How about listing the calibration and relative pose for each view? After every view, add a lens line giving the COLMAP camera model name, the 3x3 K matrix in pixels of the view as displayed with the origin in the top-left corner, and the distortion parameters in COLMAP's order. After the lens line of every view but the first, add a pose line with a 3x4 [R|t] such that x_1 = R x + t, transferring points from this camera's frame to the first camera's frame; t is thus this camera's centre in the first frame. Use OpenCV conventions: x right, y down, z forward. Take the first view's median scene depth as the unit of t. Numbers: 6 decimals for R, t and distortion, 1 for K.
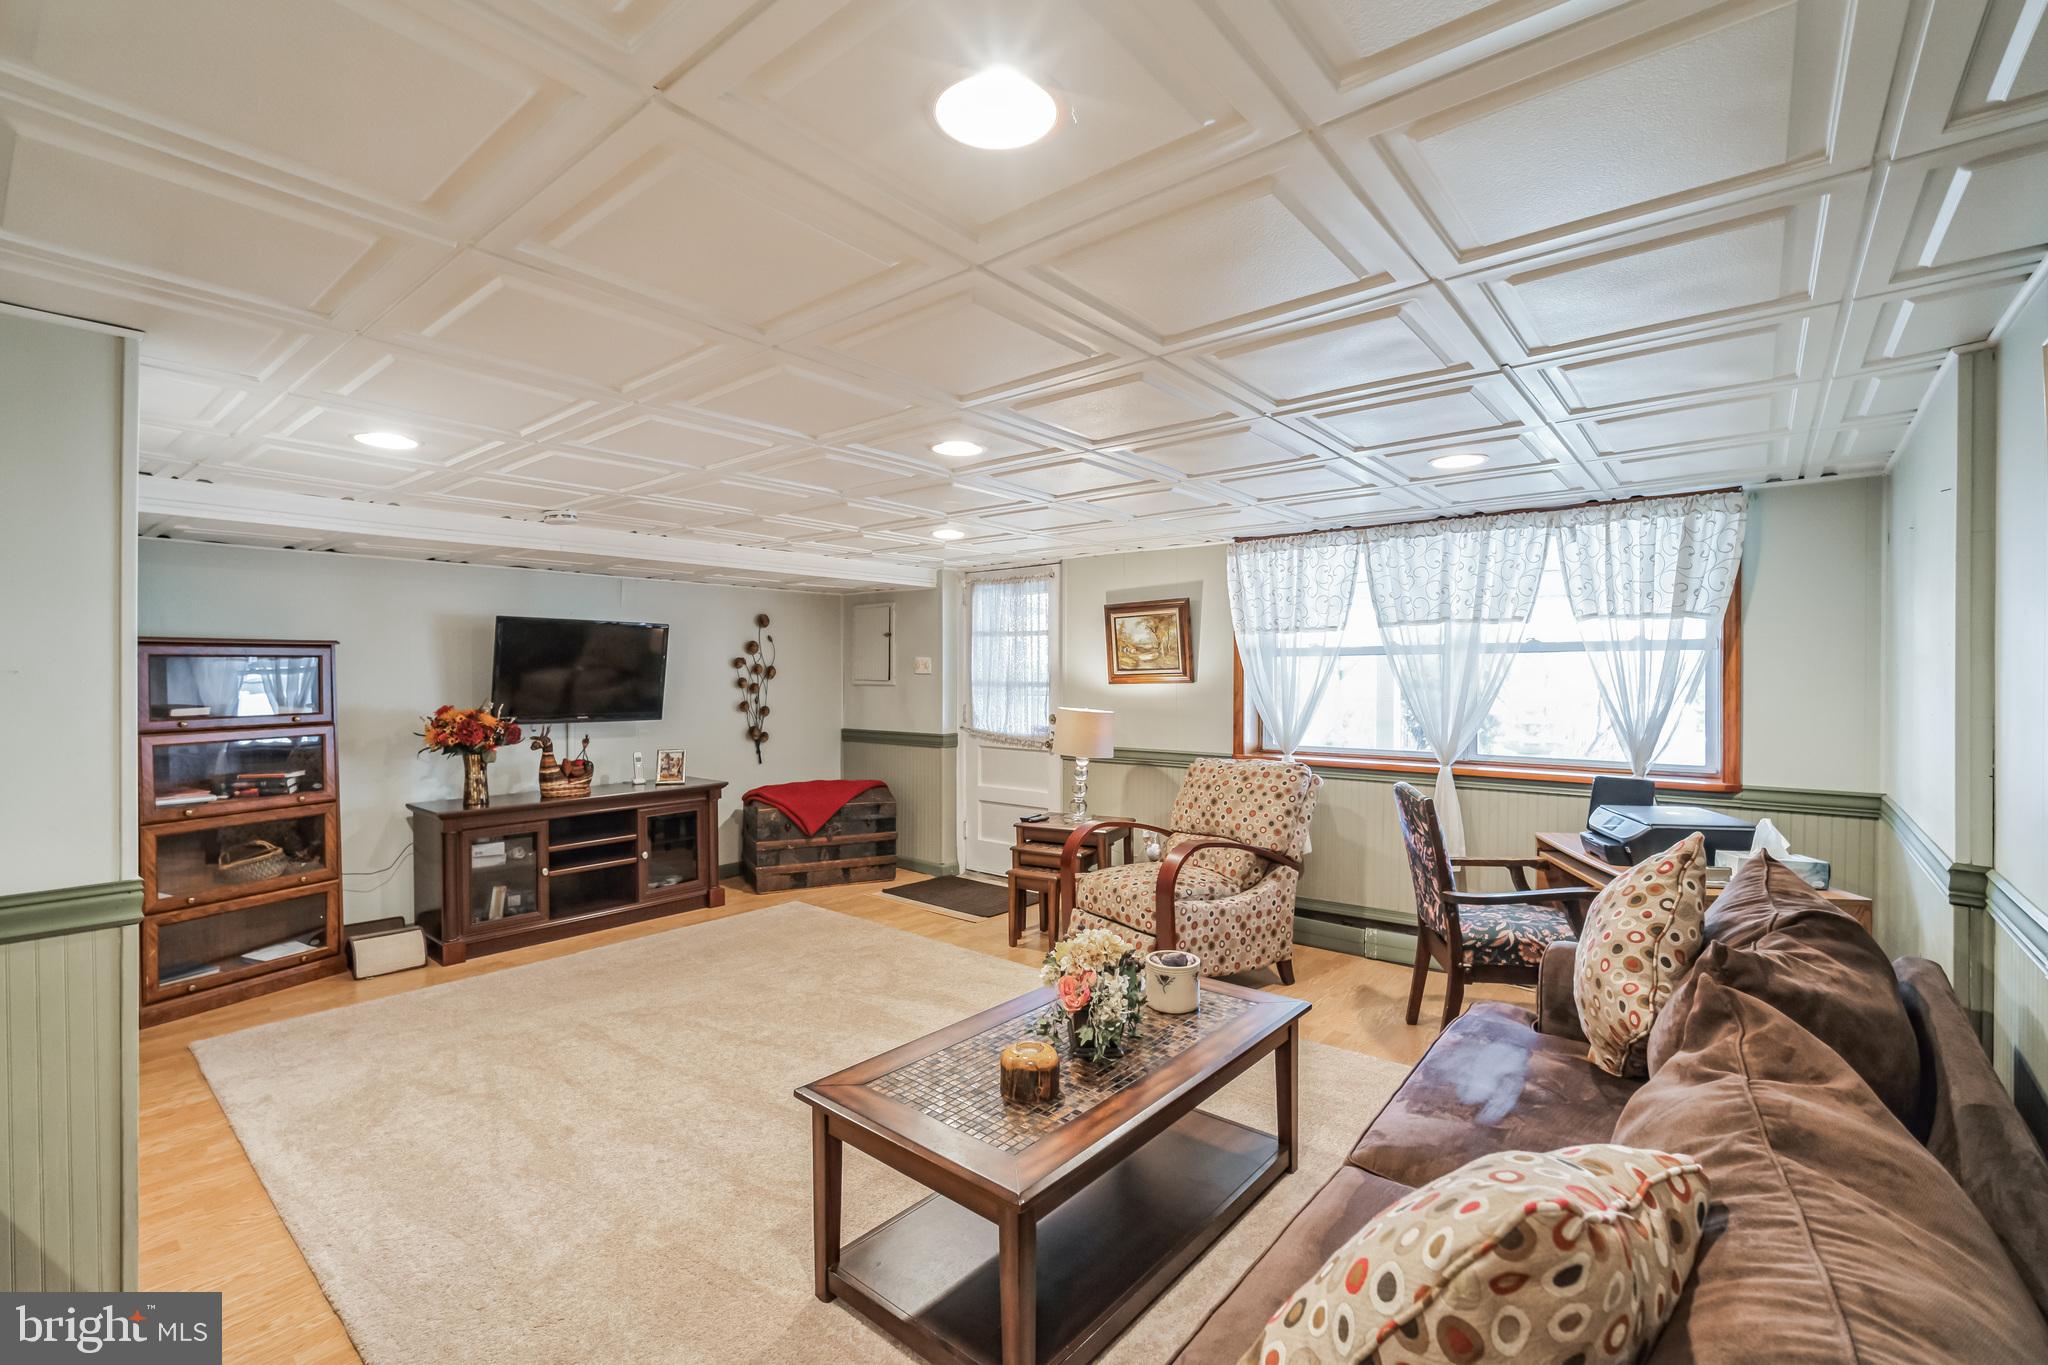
lens RADIAL K [[885.6, 0, 1024.0], [0, 885.6, 682.5], [0, 0, 1]] dist [-0.016390, 0.004830]
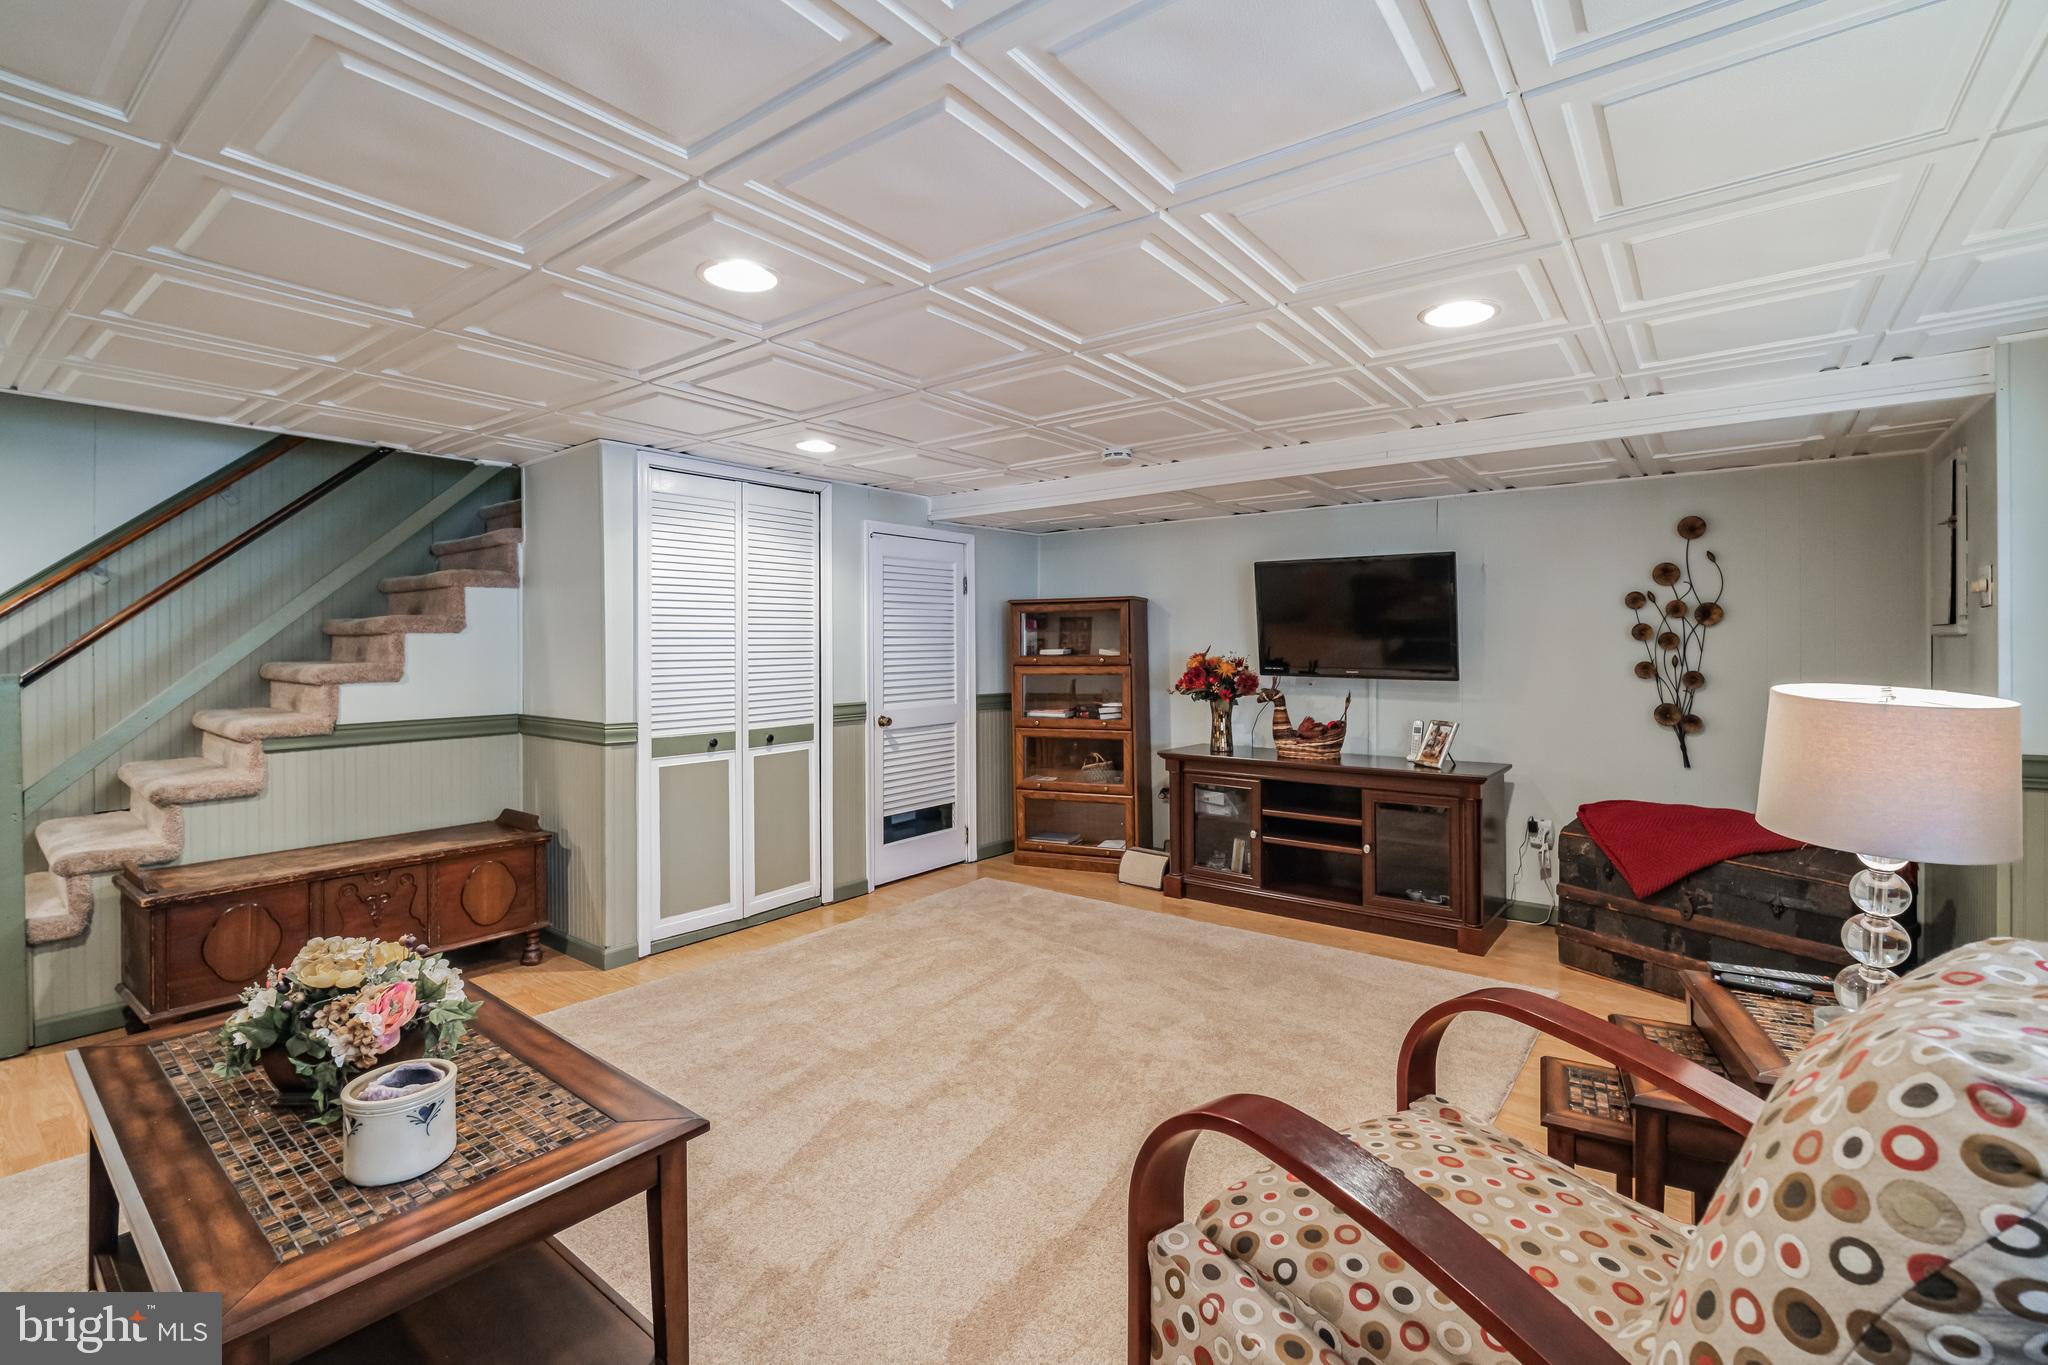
lens RADIAL K [[907.3, 0, 1021.7], [0, 907.3, 648.9], [0, 0, 1]] dist [-0.018151, 0.004293]
pose [[0.035693, 0.005004, -0.999350, 0.342676], [-0.008586, 0.999952, 0.004701, 0.015007], [0.999326, 0.008412, 0.035734, 0.621068]]
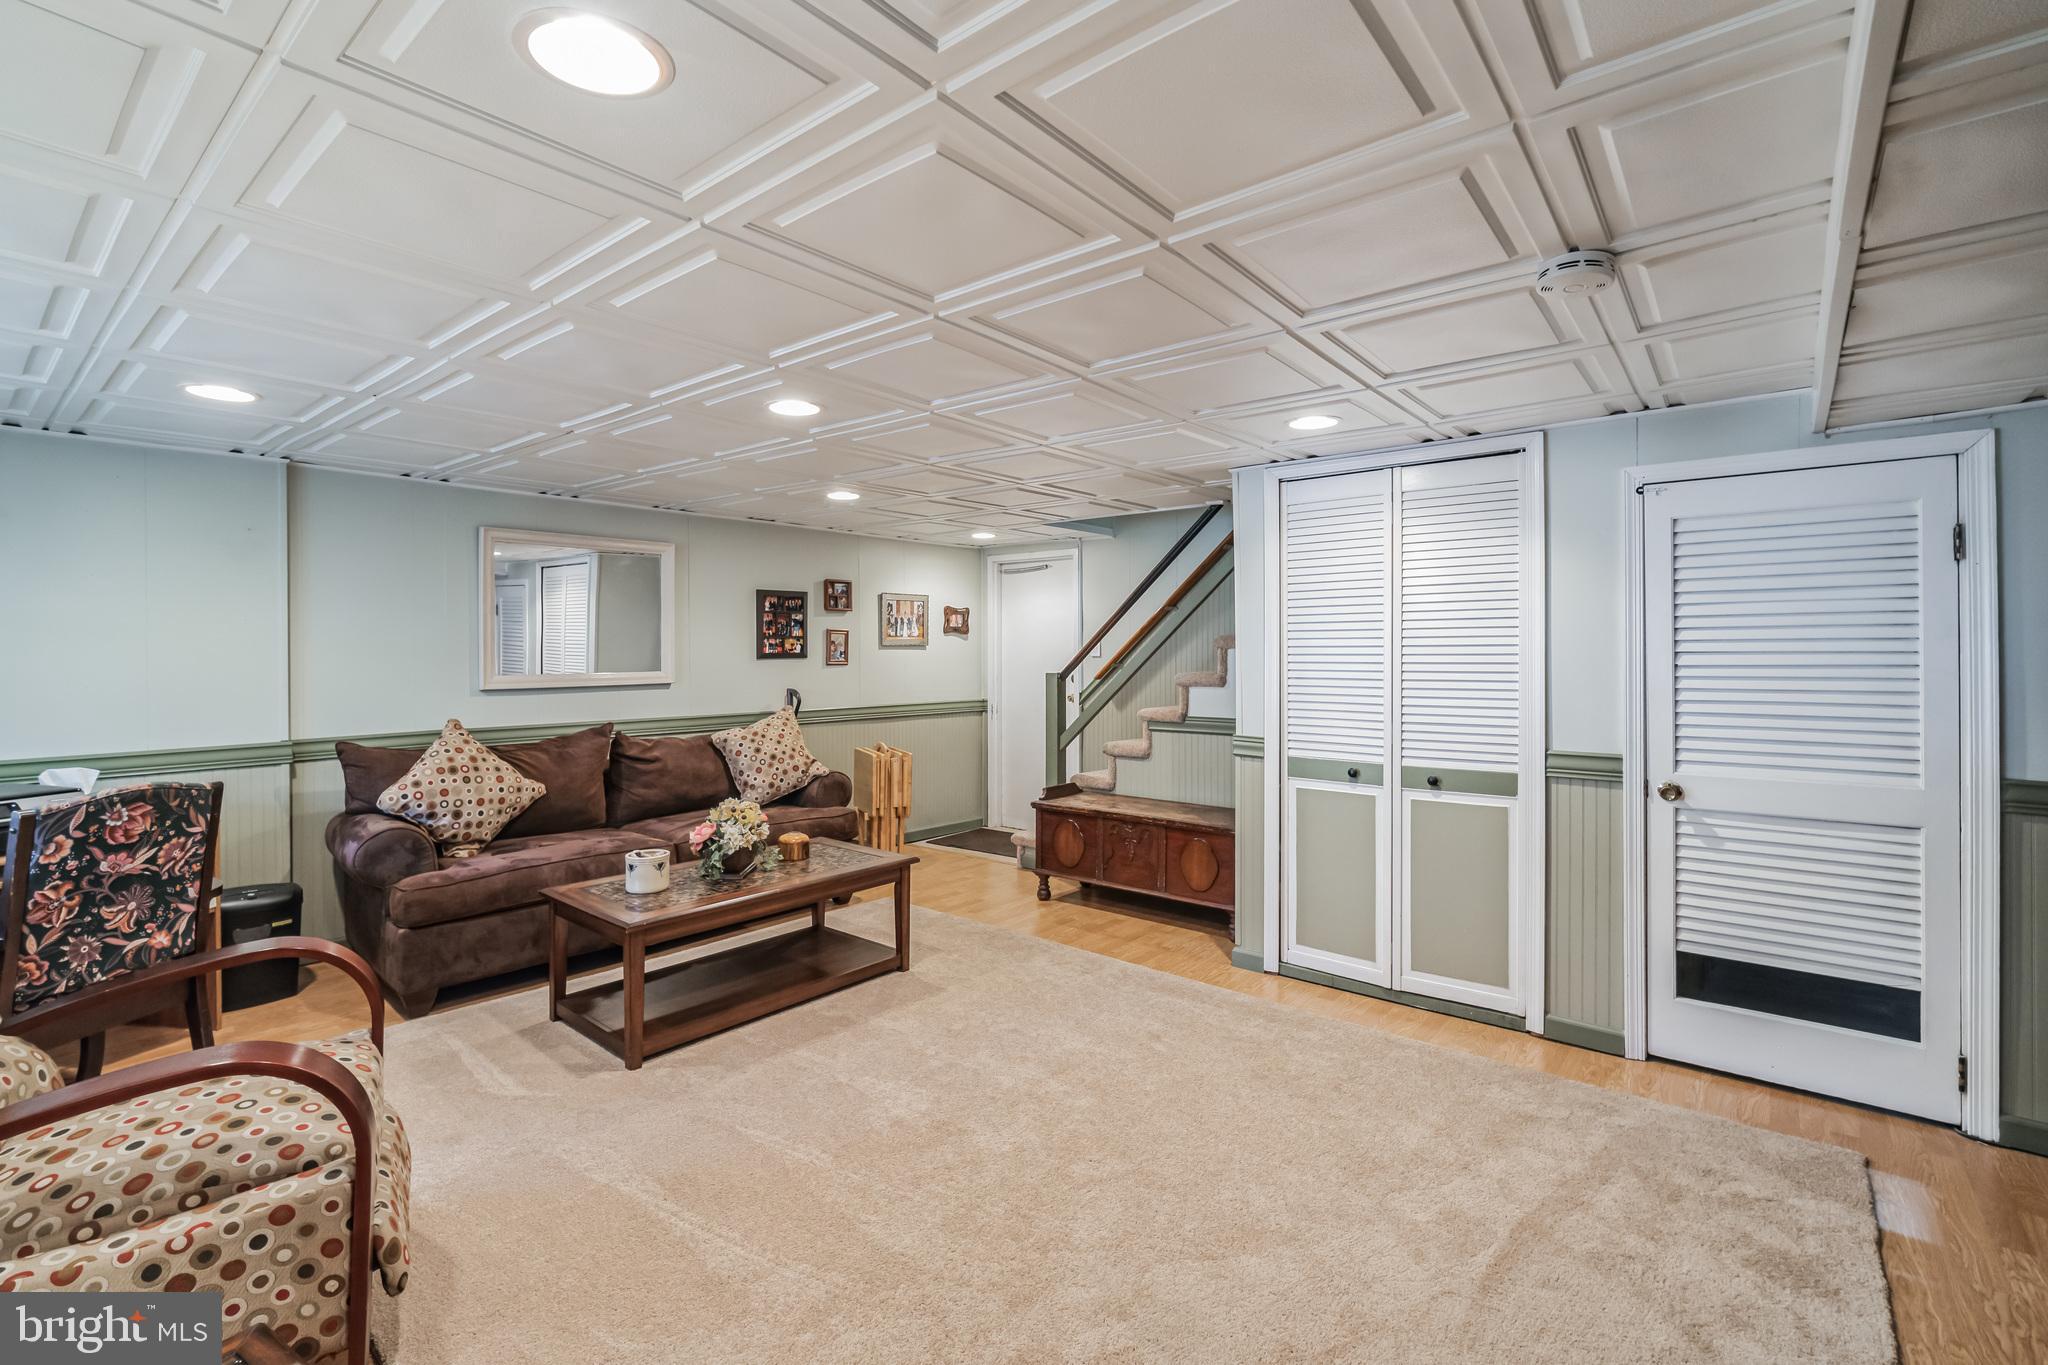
lens RADIAL K [[907.3, 0, 1021.7], [0, 907.3, 648.9], [0, 0, 1]] dist [-0.018151, 0.004293]
pose [[-0.999985, 0.001279, -0.005361, -0.168808], [0.001217, 0.999933, 0.011535, -0.000217], [0.005375, 0.011528, -0.999919, 1.053845]]
